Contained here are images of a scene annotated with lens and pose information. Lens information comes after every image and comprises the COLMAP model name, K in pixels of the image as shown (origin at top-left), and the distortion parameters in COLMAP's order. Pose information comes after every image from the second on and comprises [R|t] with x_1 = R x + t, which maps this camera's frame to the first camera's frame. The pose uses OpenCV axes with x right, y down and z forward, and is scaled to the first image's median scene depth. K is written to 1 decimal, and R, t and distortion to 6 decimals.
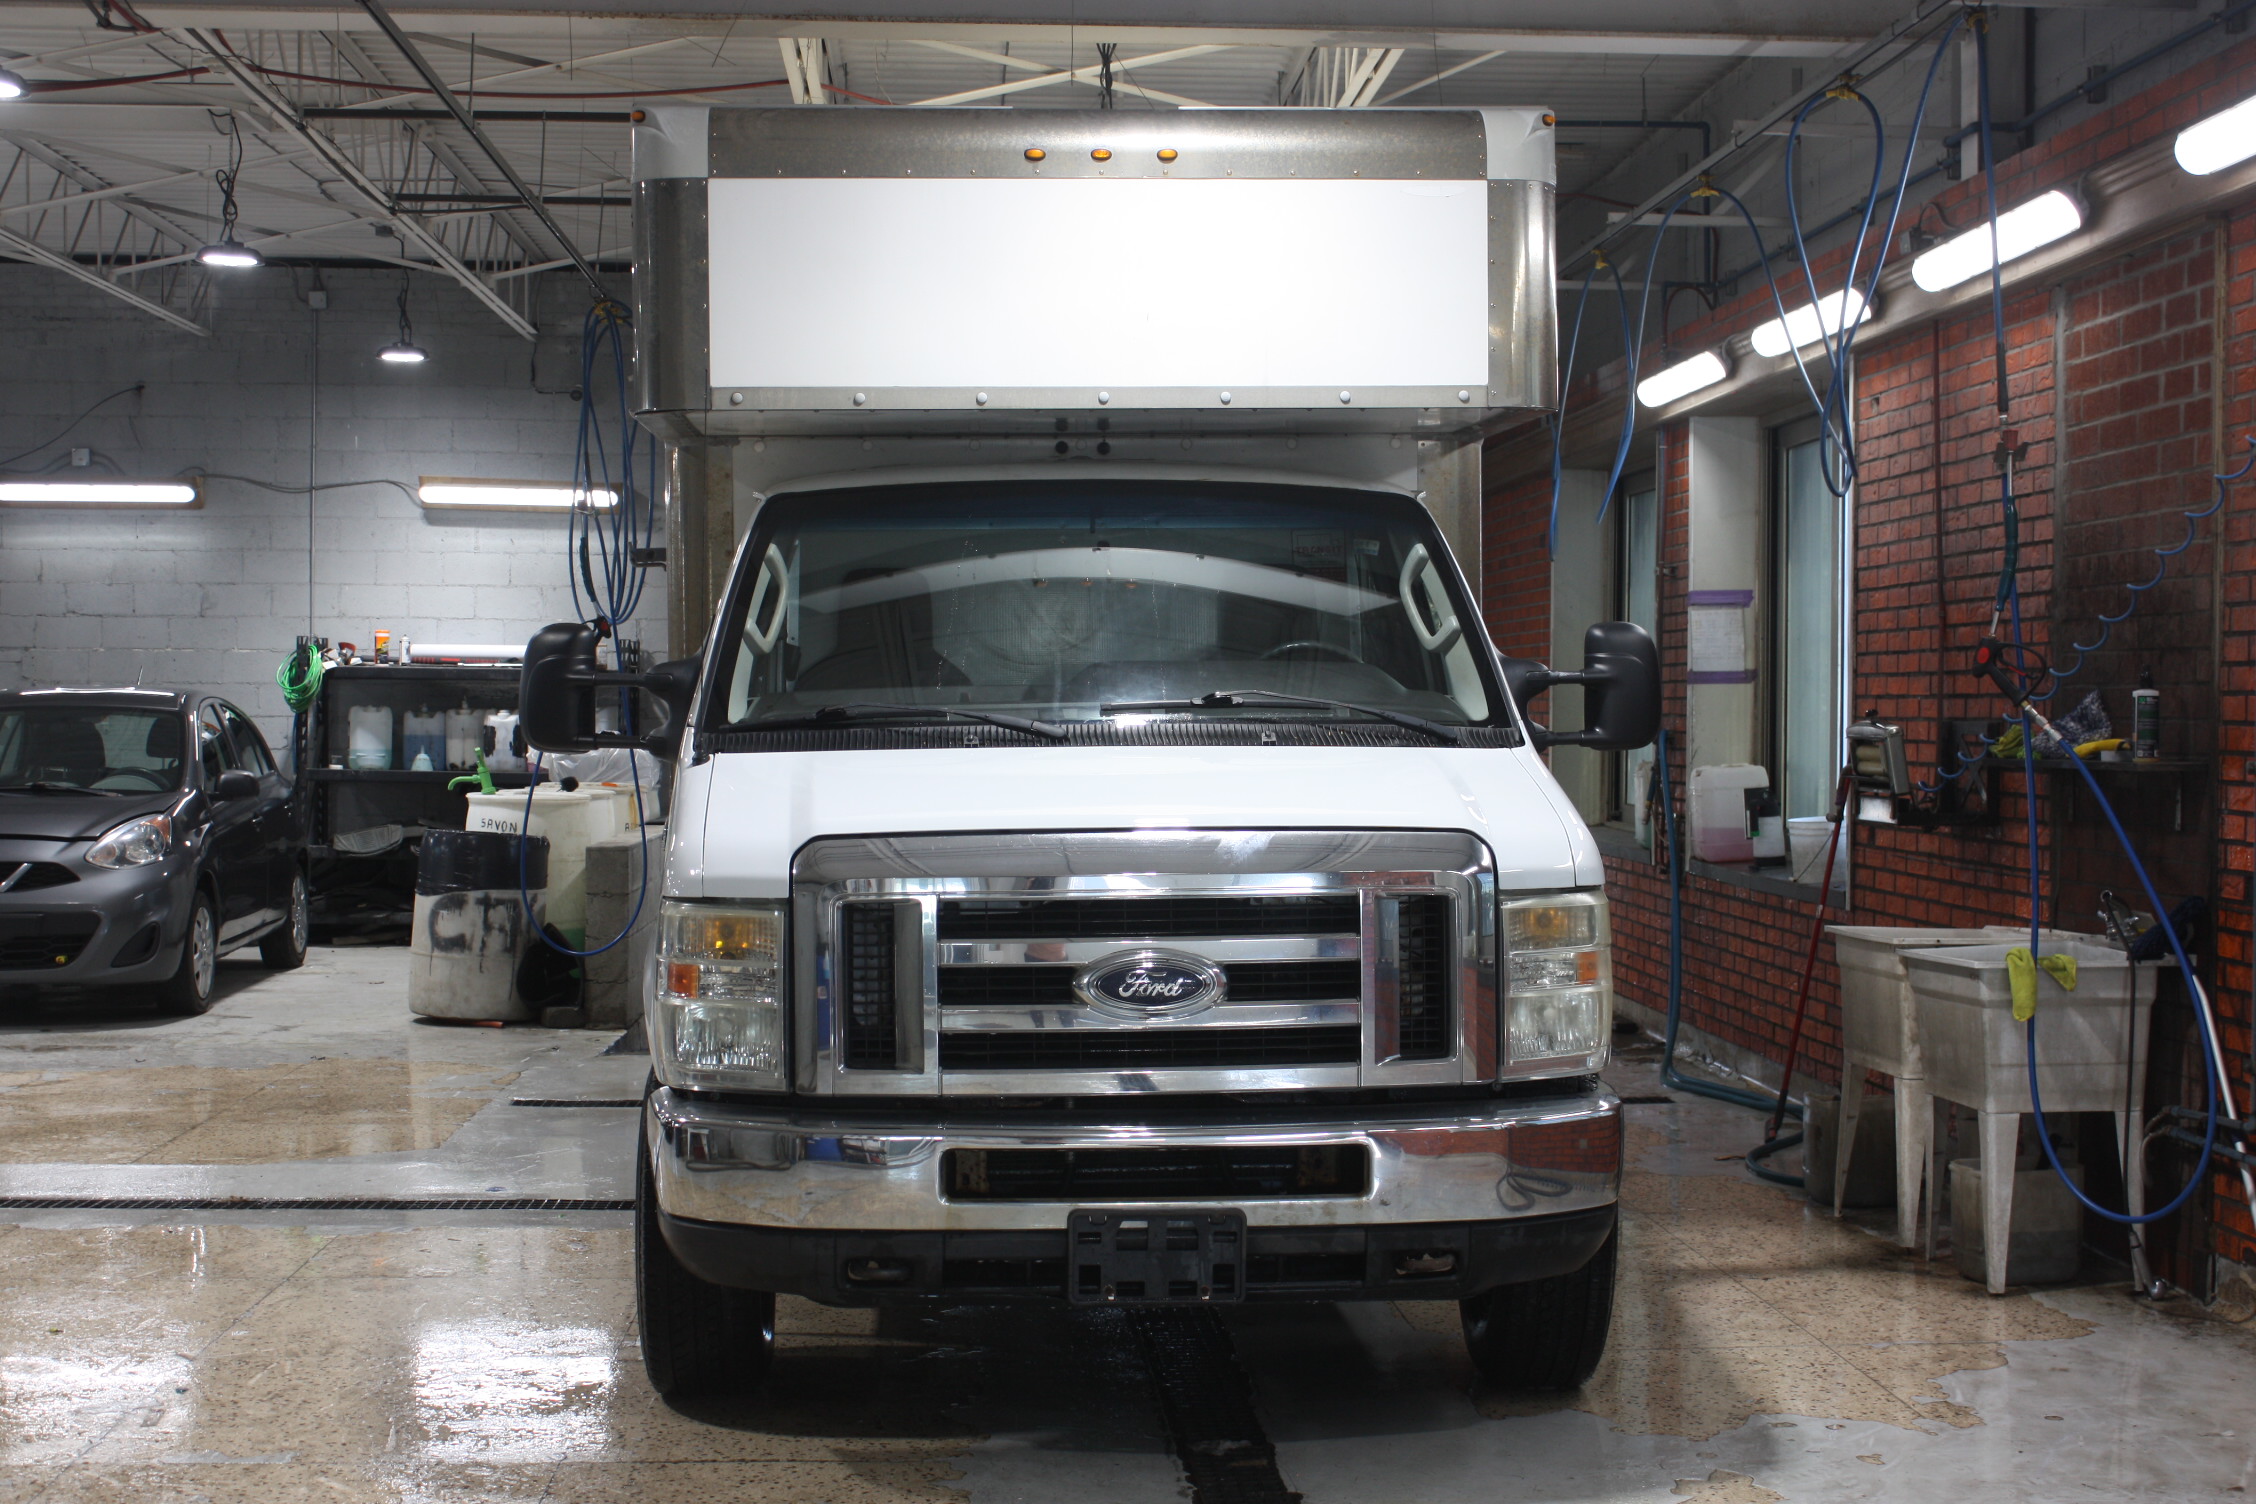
lens RADIAL K [[2910.0, 0, 1128.0], [0, 2910.0, 752.0], [0, 0, 1]] dist [-0.015717, 0.049584]
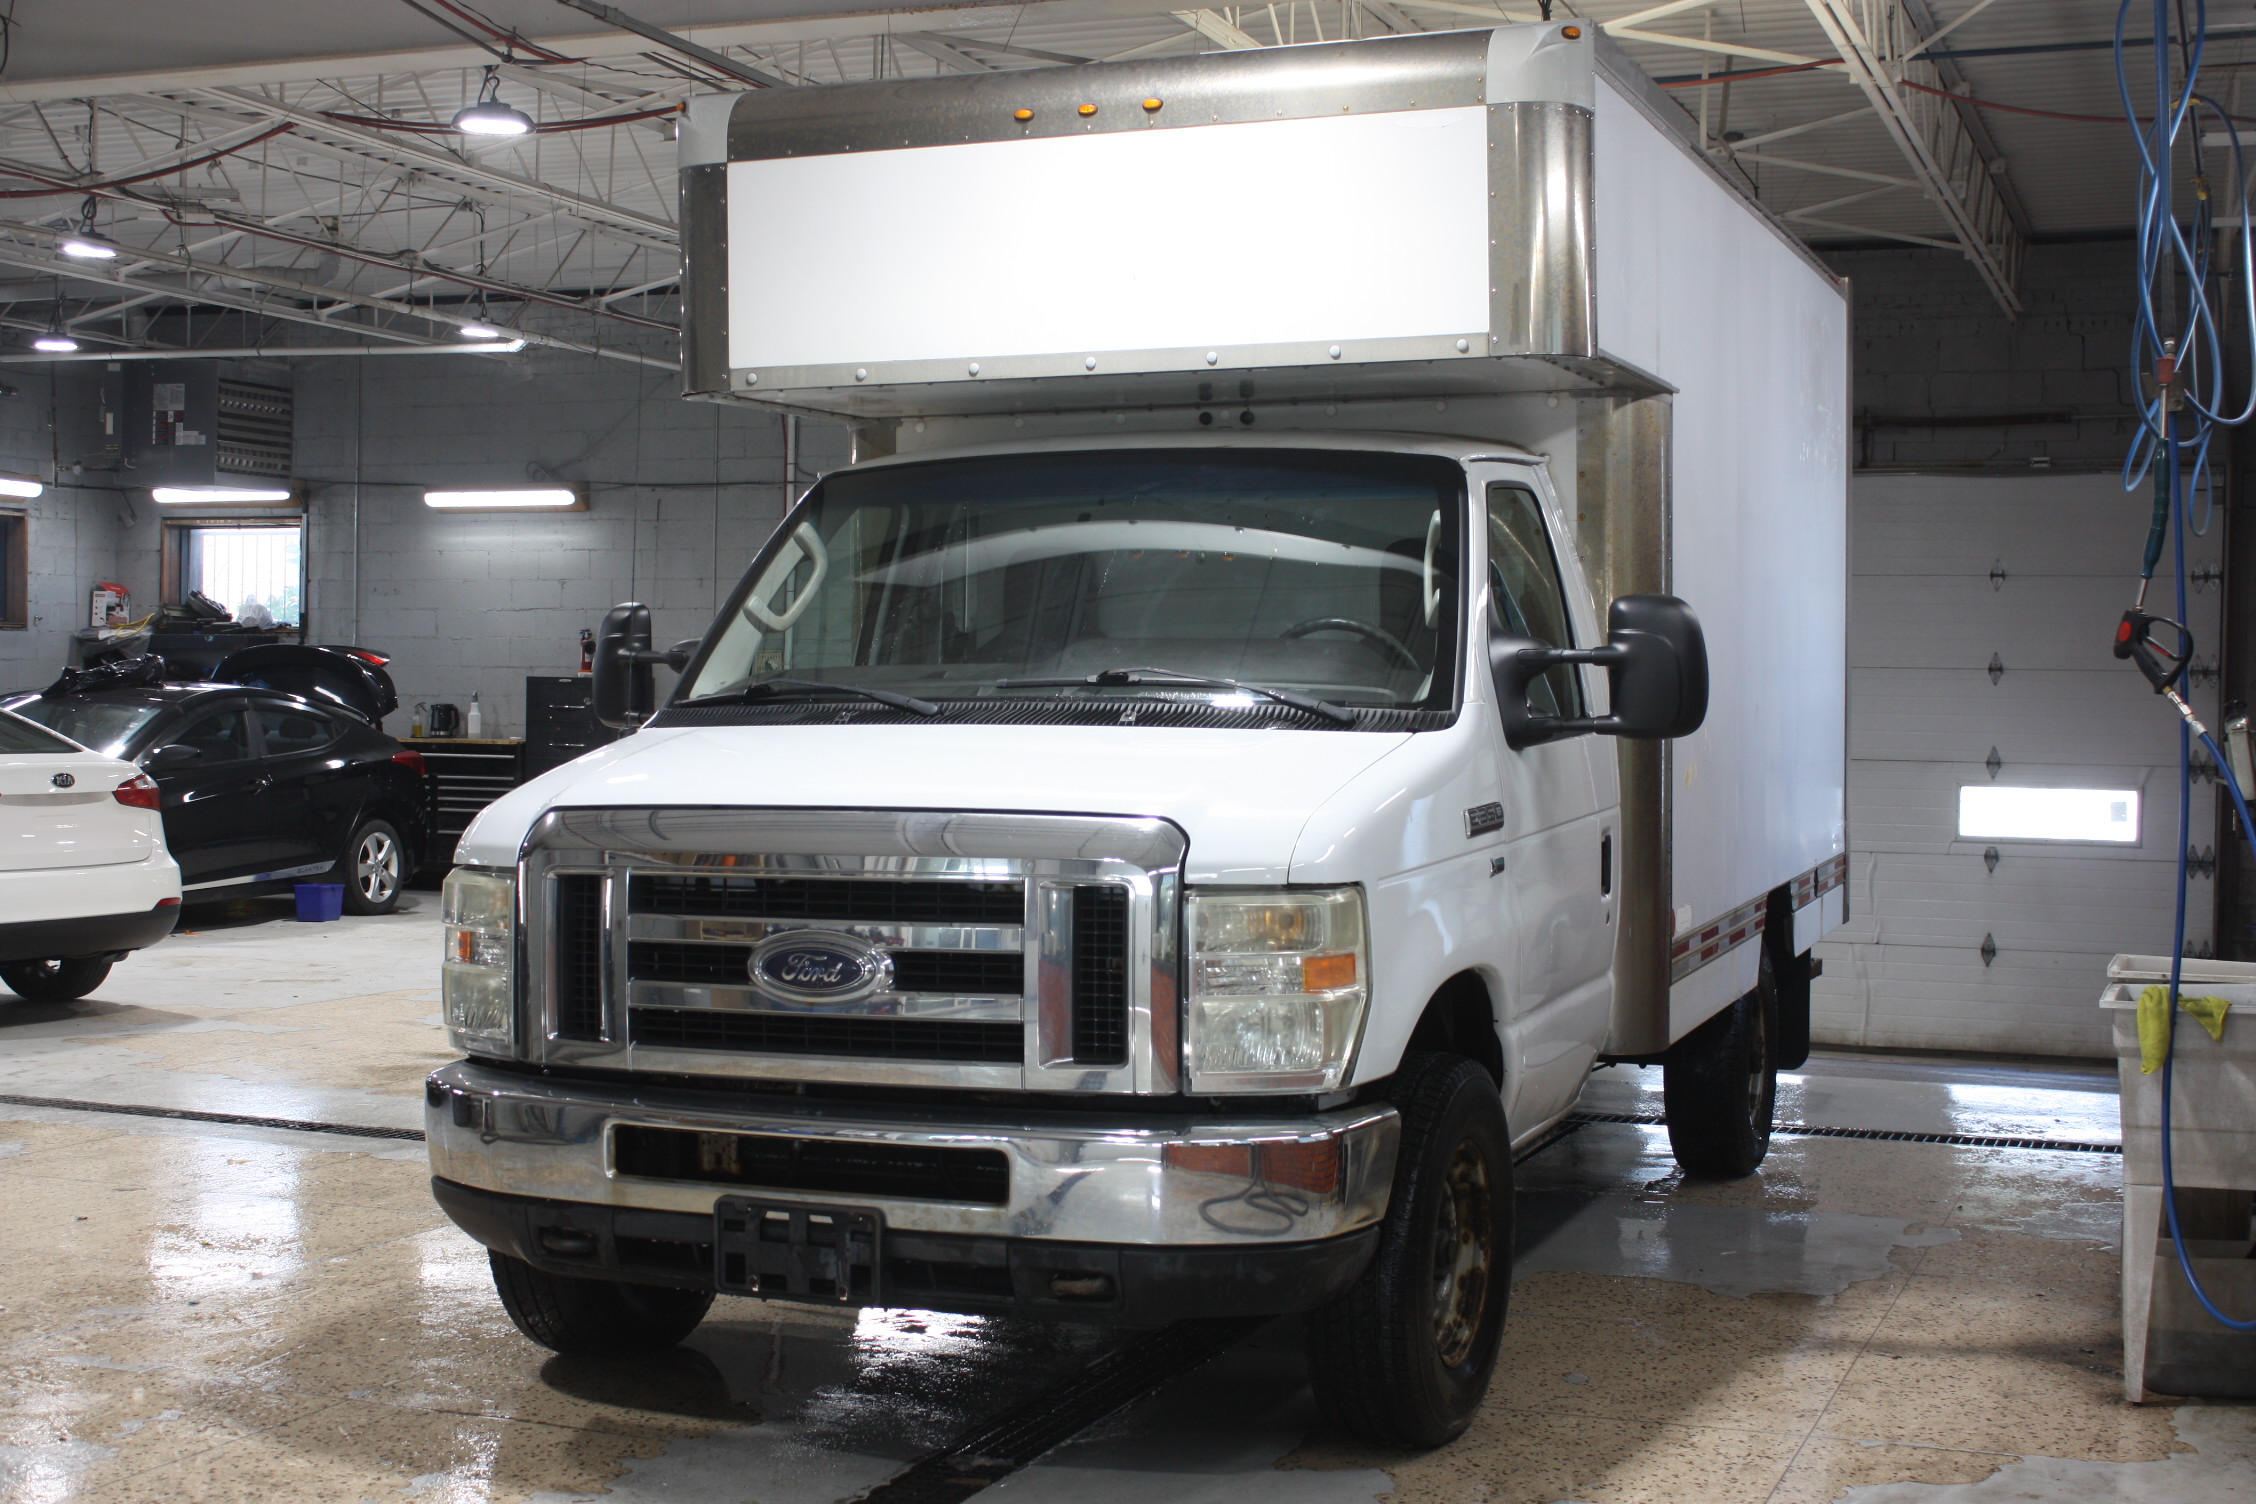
lens RADIAL K [[2910.0, 0, 1128.0], [0, 2910.0, 752.0], [0, 0, 1]] dist [-0.015717, 0.049584]
pose [[0.907848, 0.014765, -0.419040, 0.431068], [-0.014465, 0.999888, 0.003894, 0.002371], [0.419051, 0.002526, 0.907959, 0.143765]]
